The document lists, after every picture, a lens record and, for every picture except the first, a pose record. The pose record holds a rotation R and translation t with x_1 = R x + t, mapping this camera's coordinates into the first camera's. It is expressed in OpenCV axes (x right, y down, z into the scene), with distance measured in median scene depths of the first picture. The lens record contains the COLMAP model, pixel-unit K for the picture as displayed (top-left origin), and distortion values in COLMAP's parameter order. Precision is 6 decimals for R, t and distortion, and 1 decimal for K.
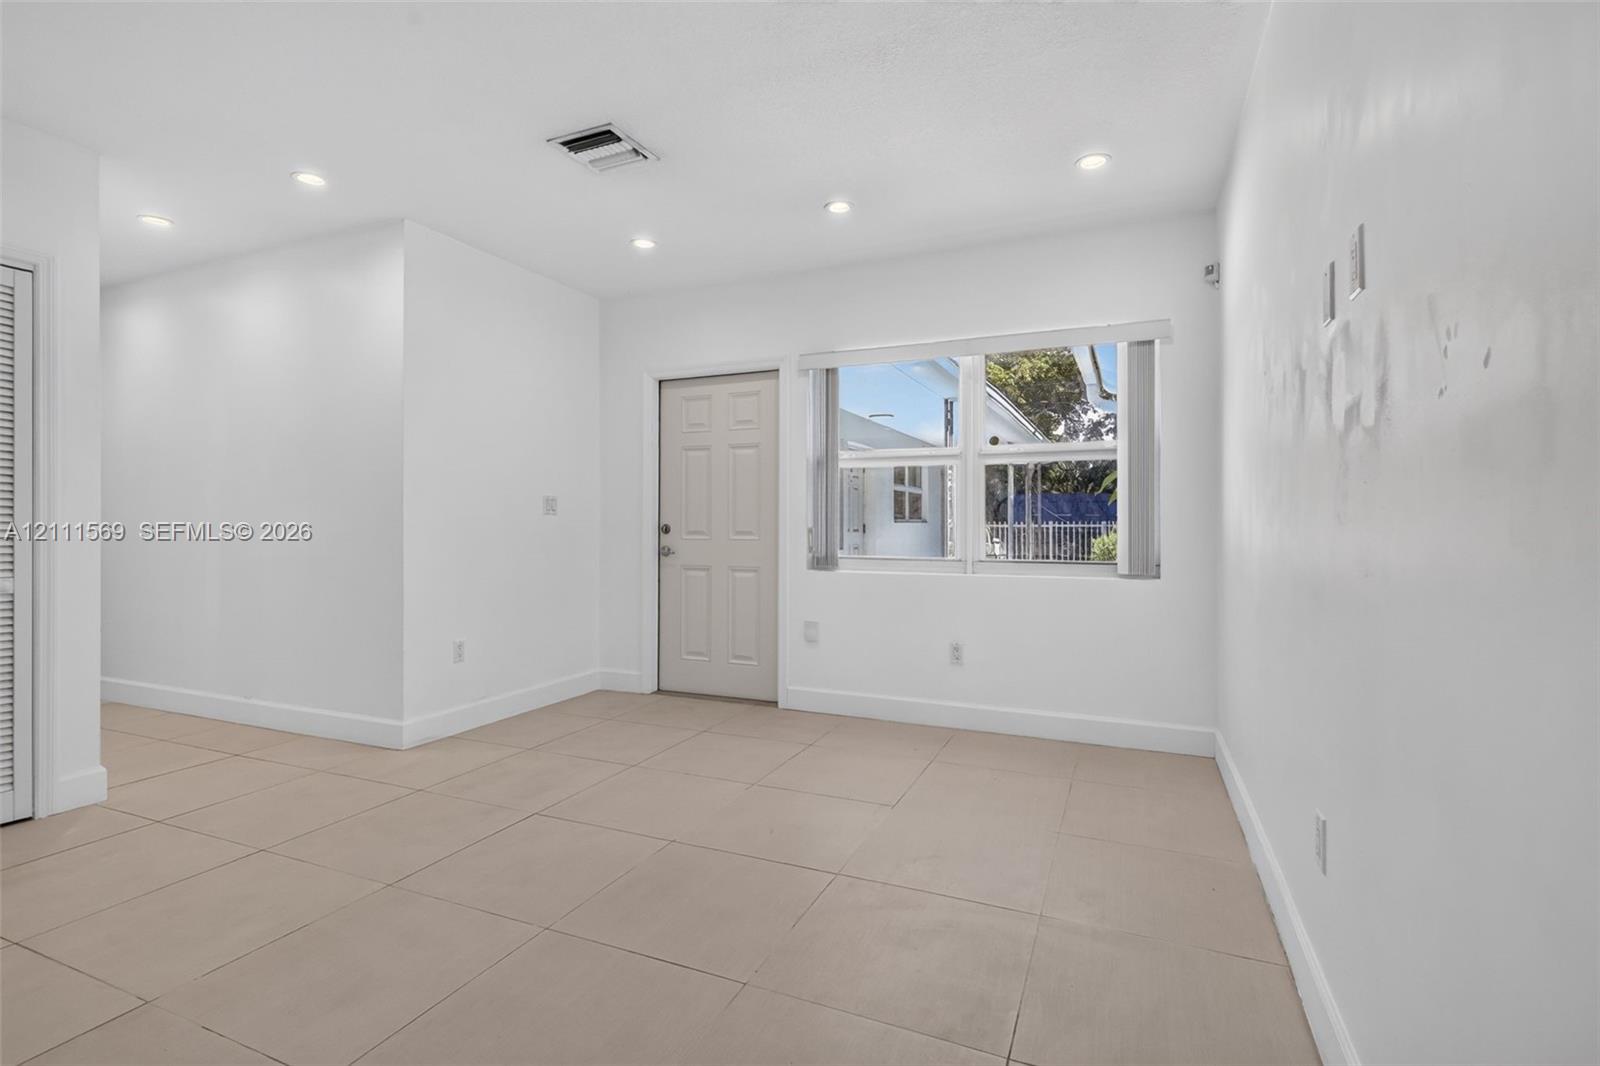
lens RADIAL K [[757.8, 0, 802.9], [0, 757.8, 525.2], [0, 0, 1]] dist [0.001429, -0.000681]
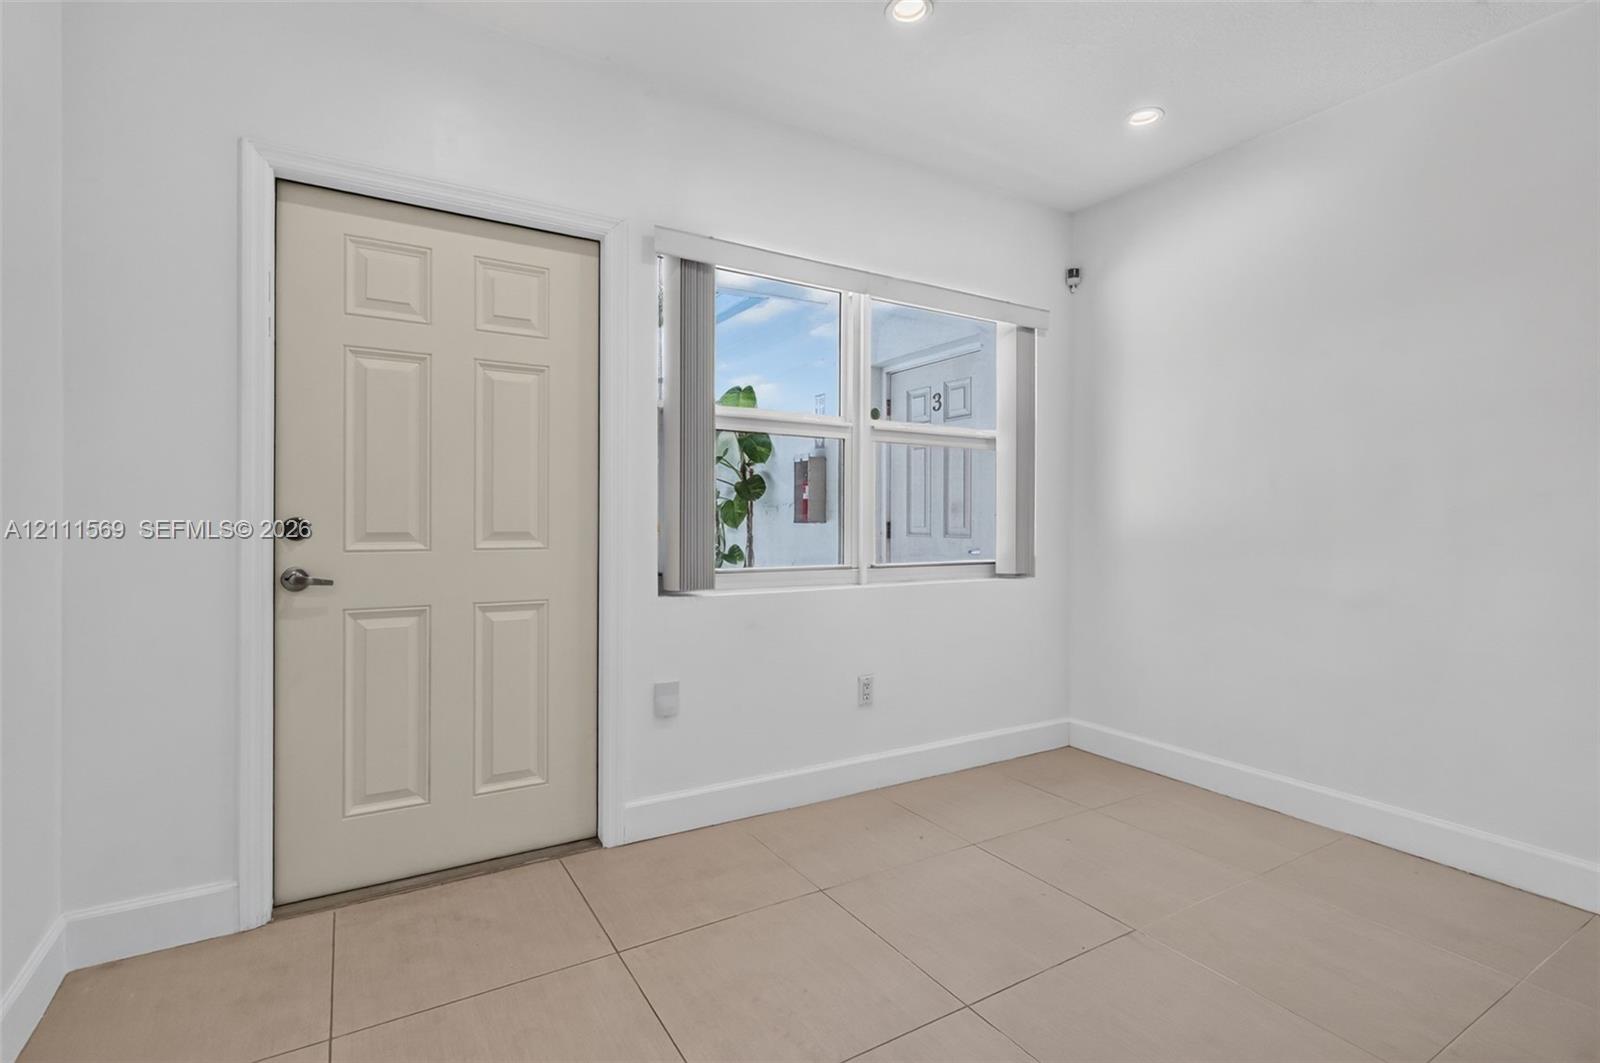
lens RADIAL K [[757.8, 0, 804.6], [0, 757.8, 529.0], [0, 0, 1]] dist [0.001429, -0.000681]
pose [[0.562482, -0.008746, 0.826763, -0.406067], [-0.003190, 0.999914, 0.012748, -0.001202], [-0.826803, -0.009808, 0.562406, 0.562277]]
